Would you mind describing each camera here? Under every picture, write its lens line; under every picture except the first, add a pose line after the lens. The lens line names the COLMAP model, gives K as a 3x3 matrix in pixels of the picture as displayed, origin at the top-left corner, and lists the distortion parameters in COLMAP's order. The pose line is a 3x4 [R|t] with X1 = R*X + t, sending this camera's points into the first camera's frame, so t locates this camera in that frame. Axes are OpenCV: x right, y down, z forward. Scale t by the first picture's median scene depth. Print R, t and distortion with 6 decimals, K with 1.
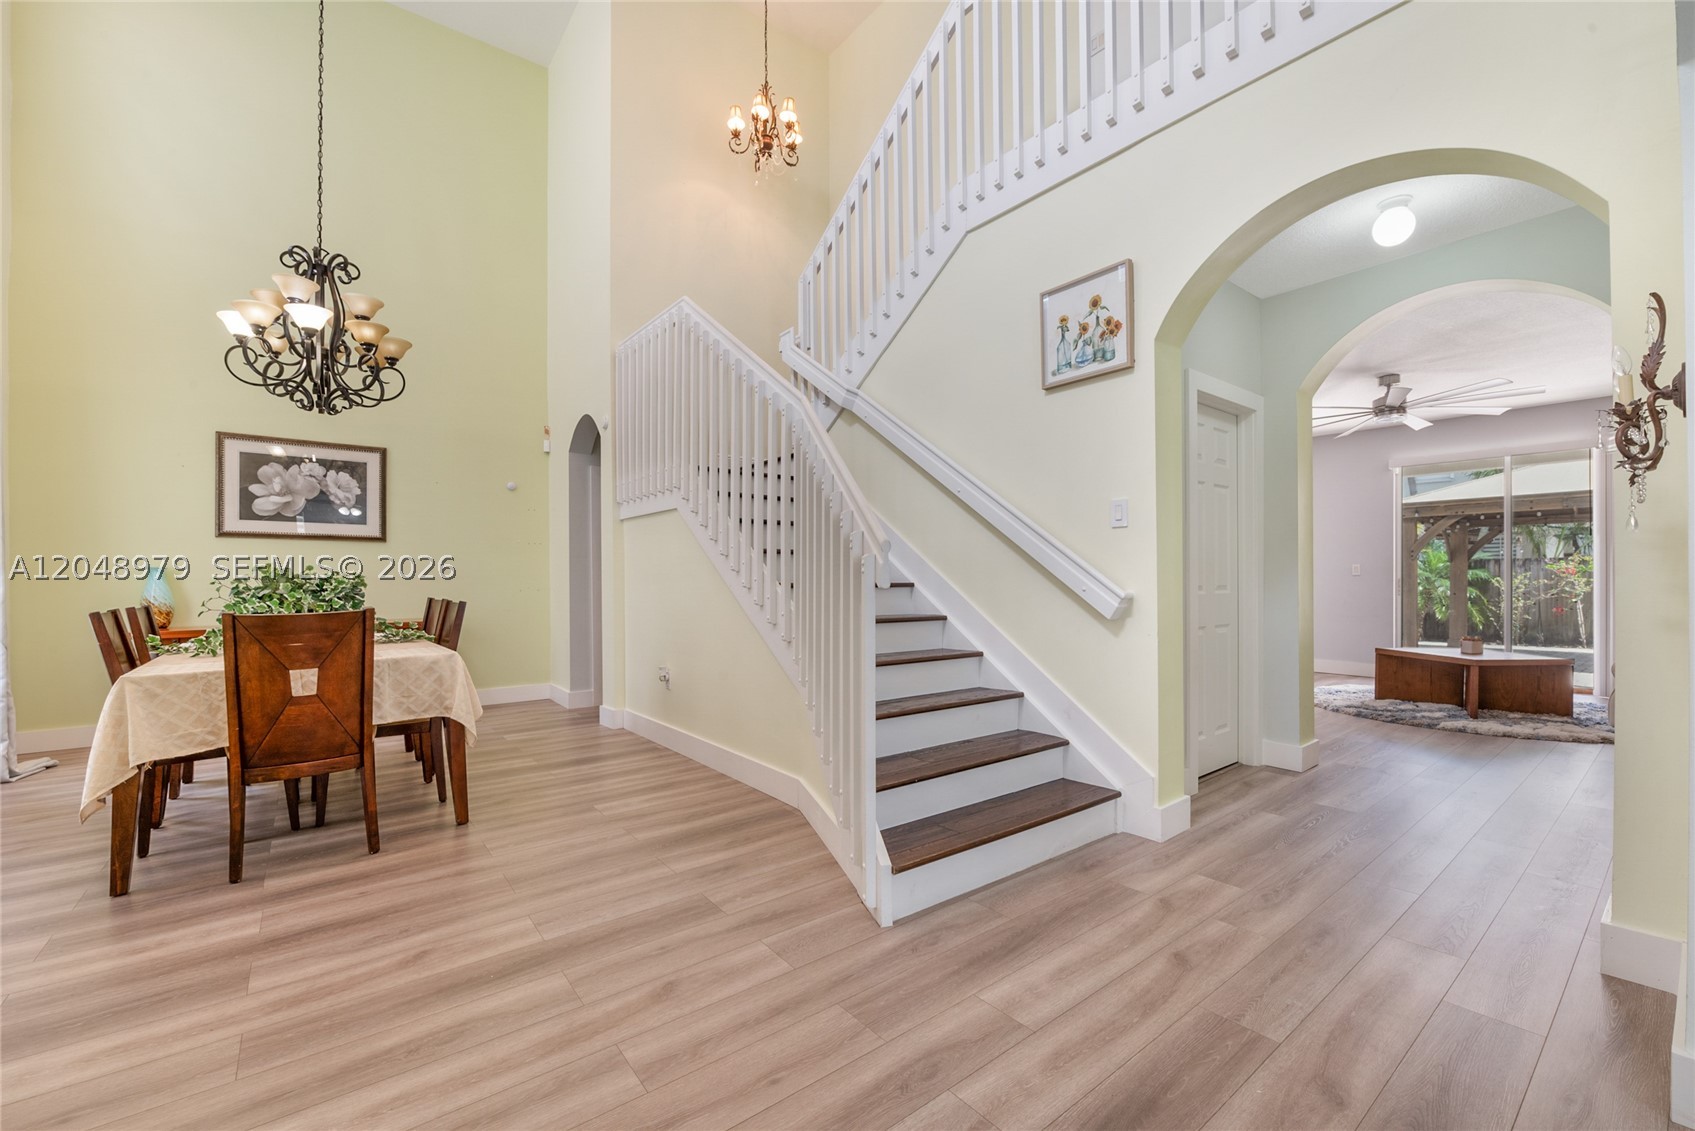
lens RADIAL K [[695.3, 0, 847.2], [0, 695.3, 572.5], [0, 0, 1]] dist [-0.001789, -0.000093]
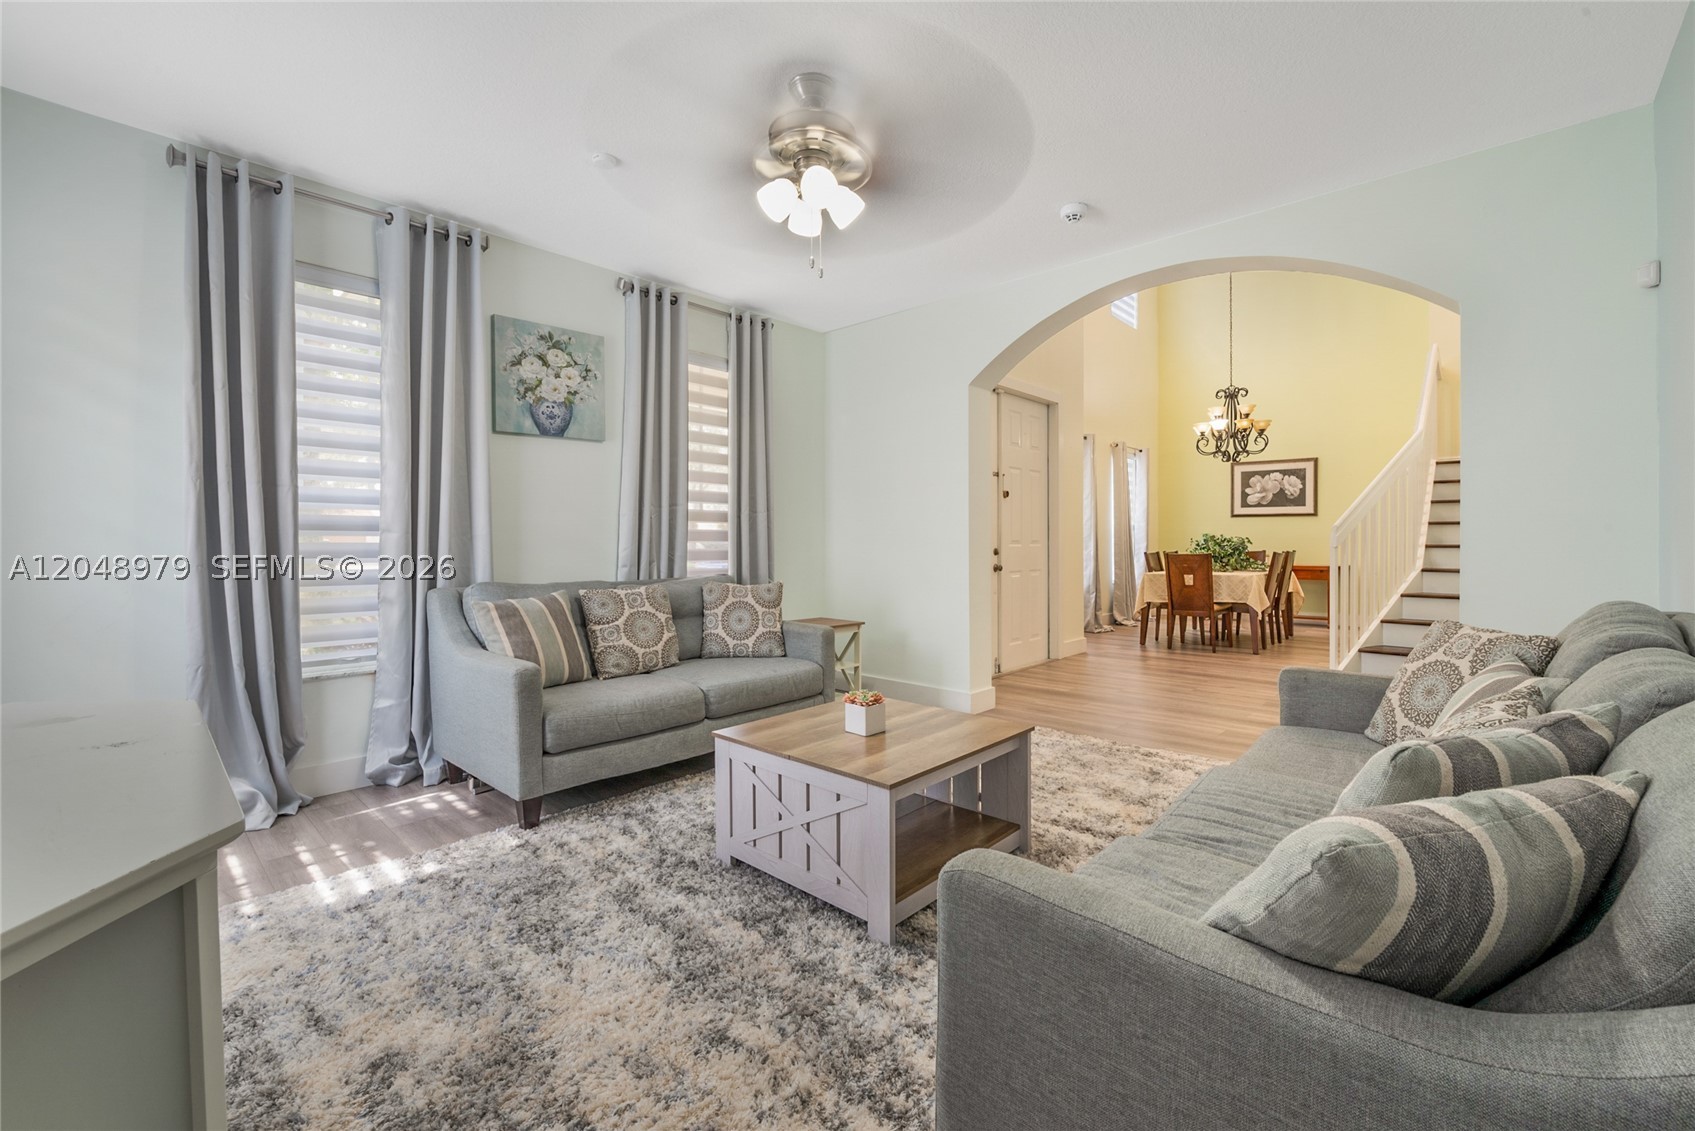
lens RADIAL K [[695.3, 0, 846.2], [0, 695.3, 553.2], [0, 0, 1]] dist [-0.001789, -0.000093]
pose [[0.164559, 0.024456, -0.986064, 0.785348], [0.010571, 0.999591, 0.026556, -0.014163], [0.986311, -0.014794, 0.164233, -0.354451]]
